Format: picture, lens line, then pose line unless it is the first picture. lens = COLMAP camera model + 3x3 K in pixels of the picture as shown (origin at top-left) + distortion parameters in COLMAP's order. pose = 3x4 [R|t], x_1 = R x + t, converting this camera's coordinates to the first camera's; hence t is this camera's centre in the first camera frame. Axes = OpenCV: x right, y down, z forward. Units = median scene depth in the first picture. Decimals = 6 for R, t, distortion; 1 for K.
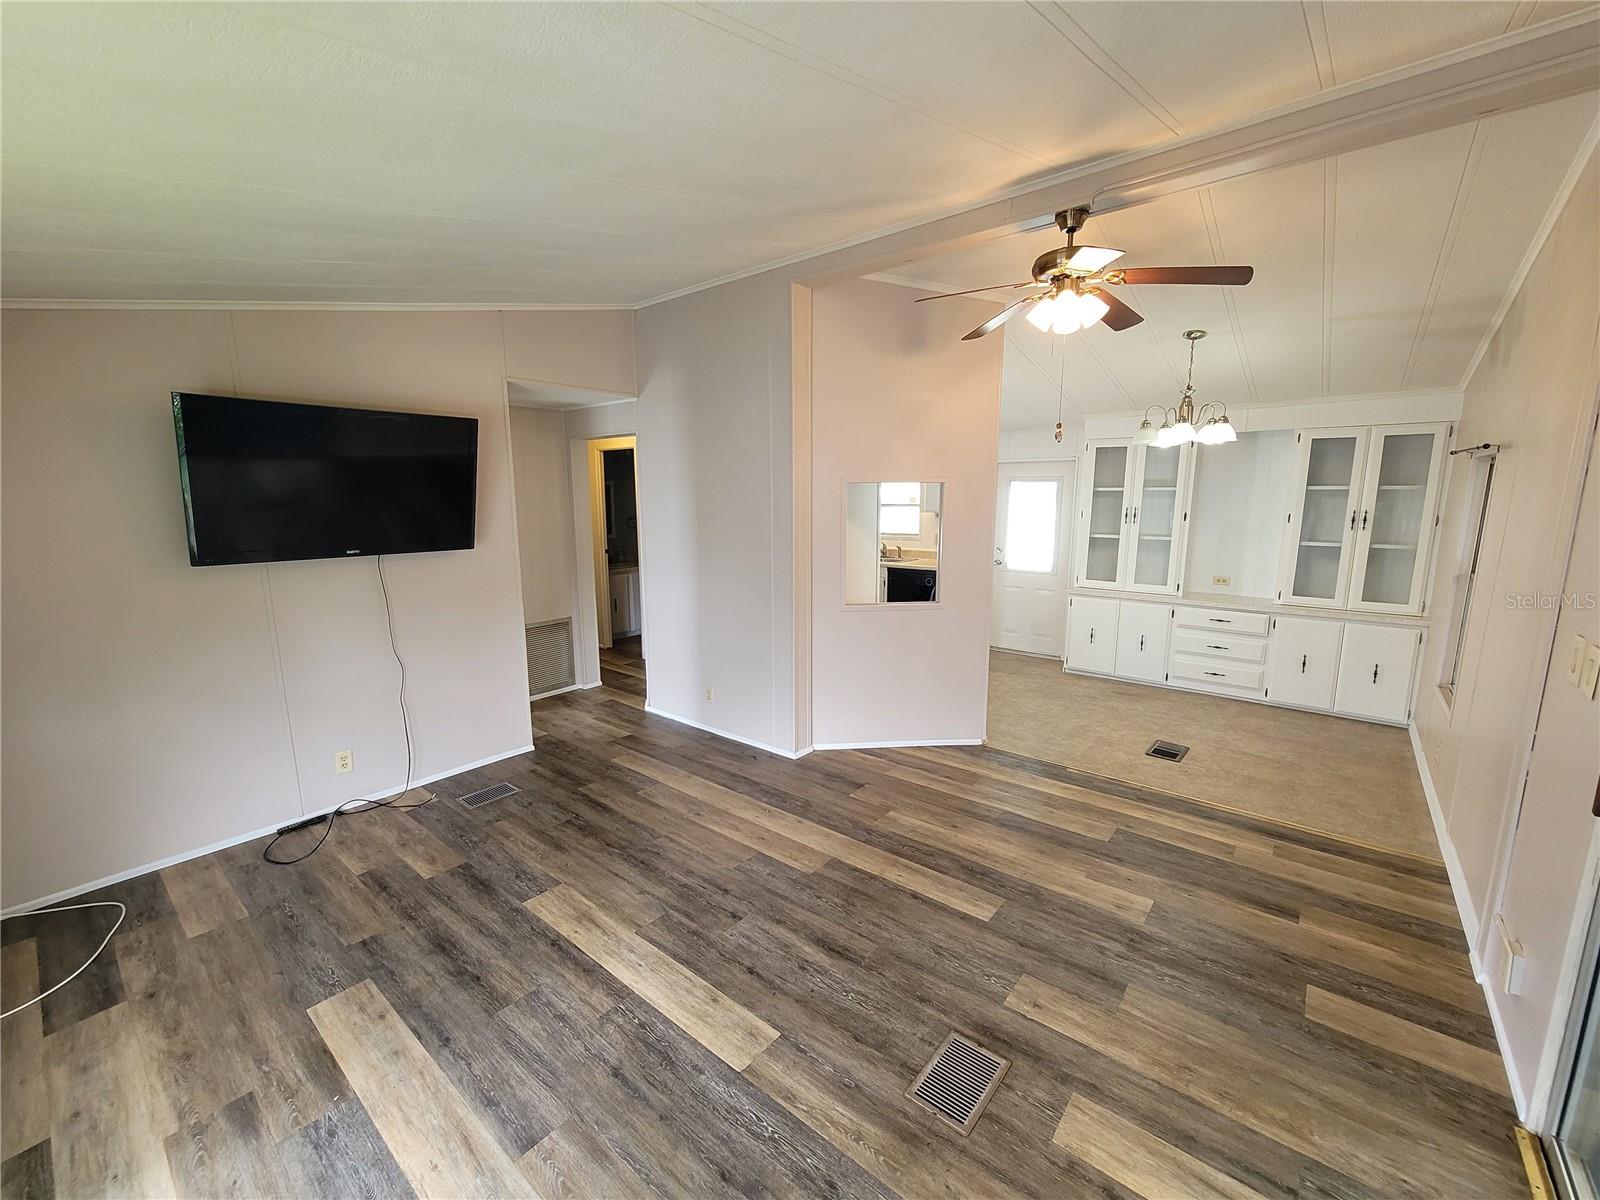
lens RADIAL K [[657.8, 0, 800.0], [0, 657.8, 604.3], [0, 0, 1]] dist [-0.001657, 0.000122]
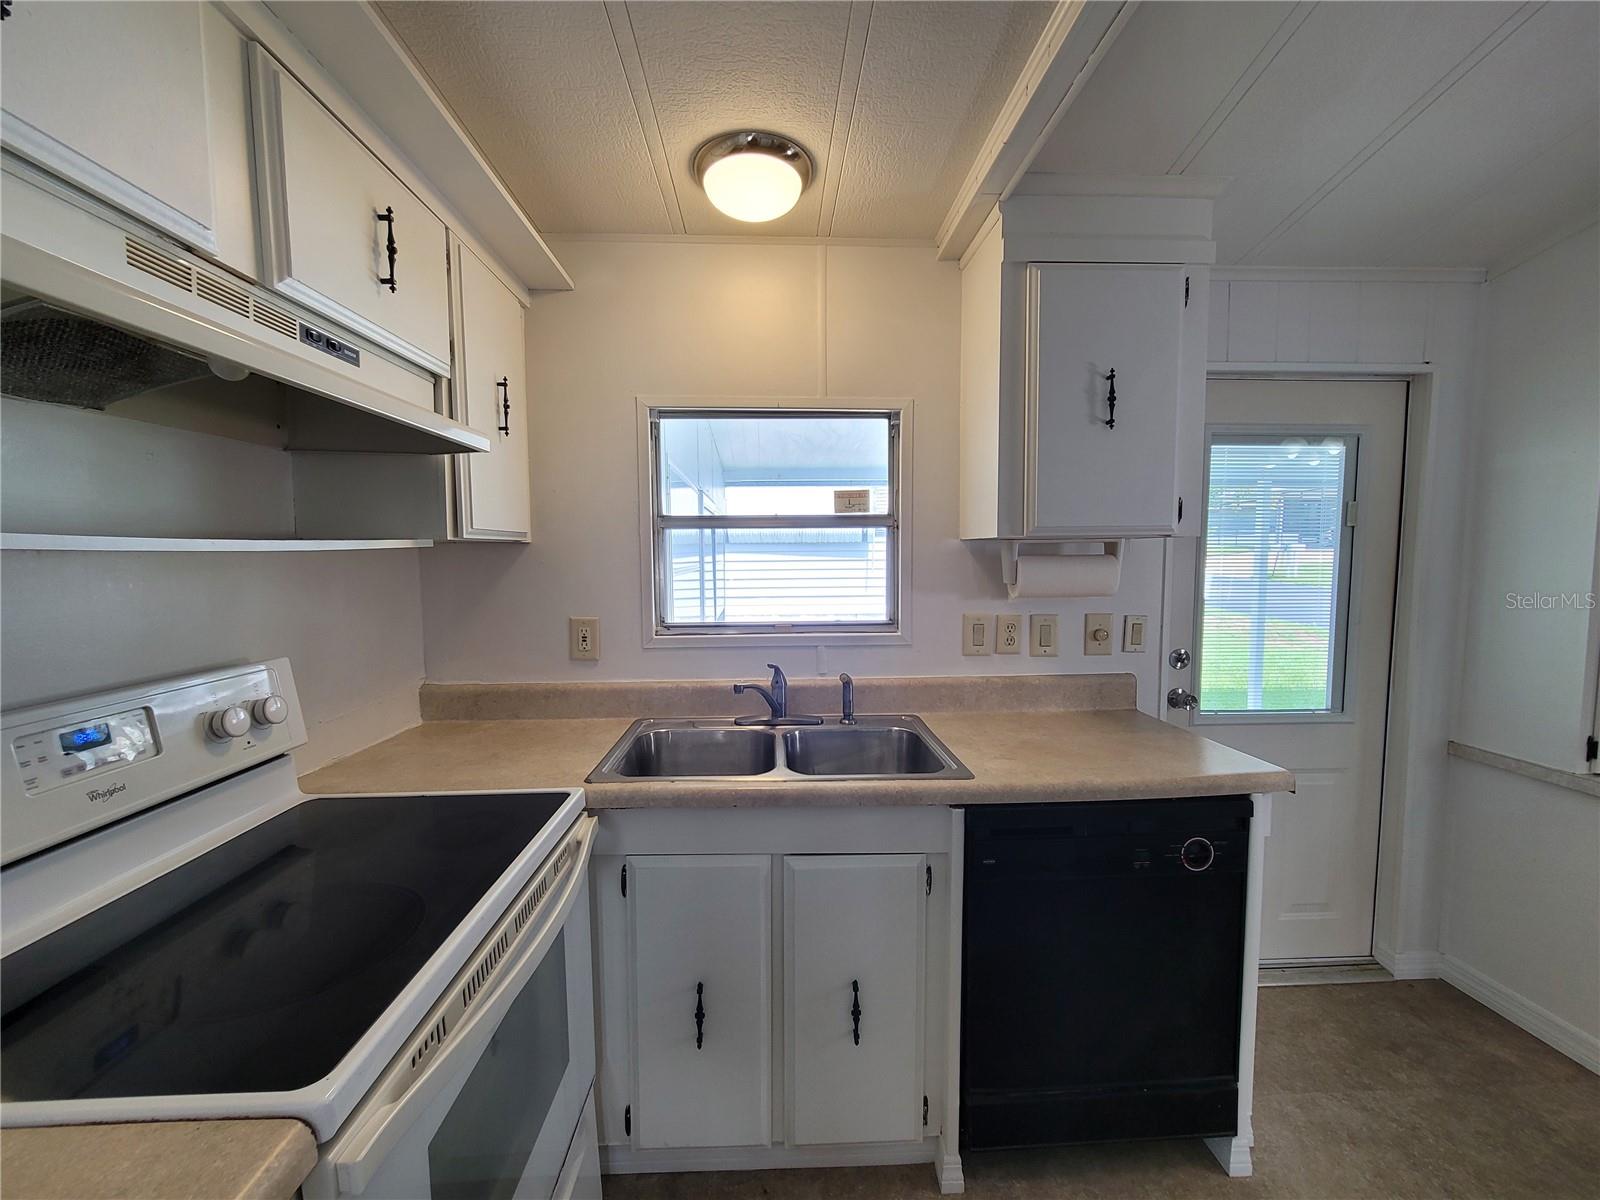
lens RADIAL K [[657.8, 0, 806.0], [0, 657.8, 596.1], [0, 0, 1]] dist [-0.001657, 0.000122]
pose [[0.736618, -0.042842, 0.674951, -0.040710], [0.112227, 0.991898, -0.059520, -0.255749], [-0.666933, 0.119591, 0.735458, 1.993044]]
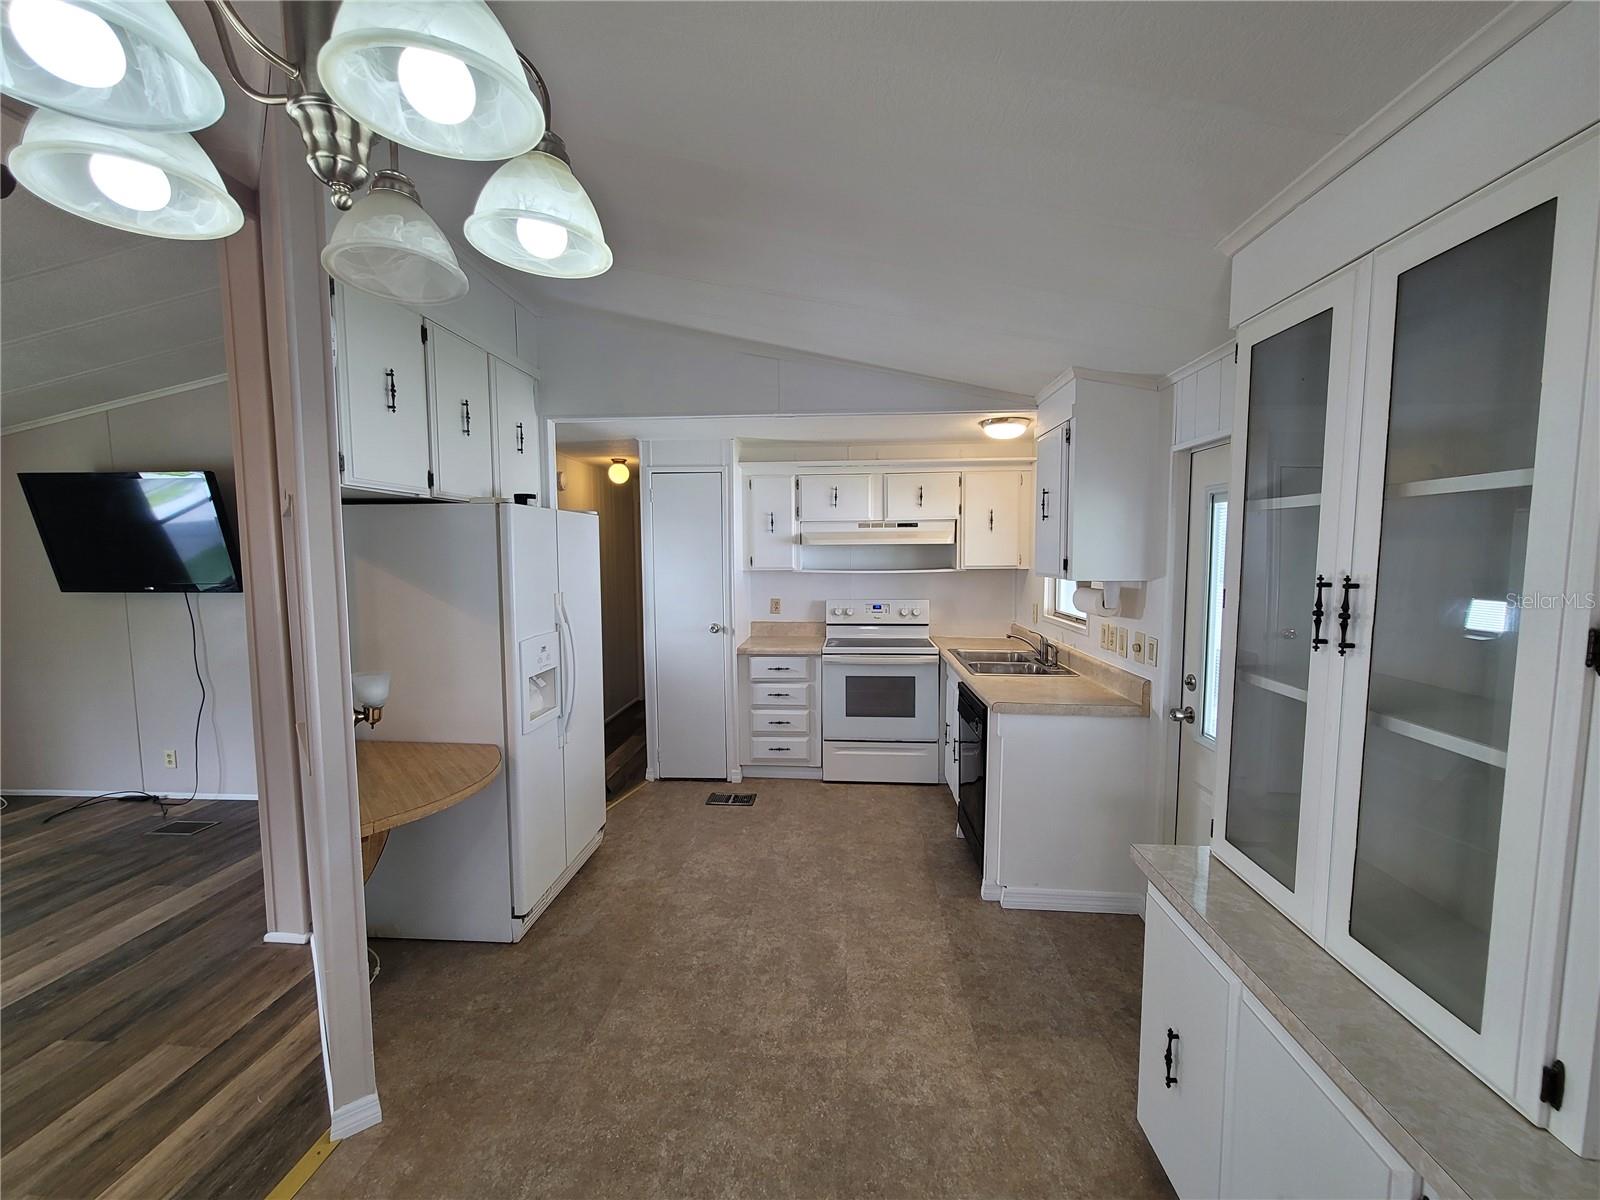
lens RADIAL K [[657.8, 0, 794.1], [0, 657.8, 605.9], [0, 0, 1]] dist [-0.001657, 0.000122]
pose [[0.577454, 0.070600, -0.813365, 1.075410], [-0.132481, 0.991153, -0.008024, -0.210827], [0.805603, 0.112389, 0.581699, 1.358422]]
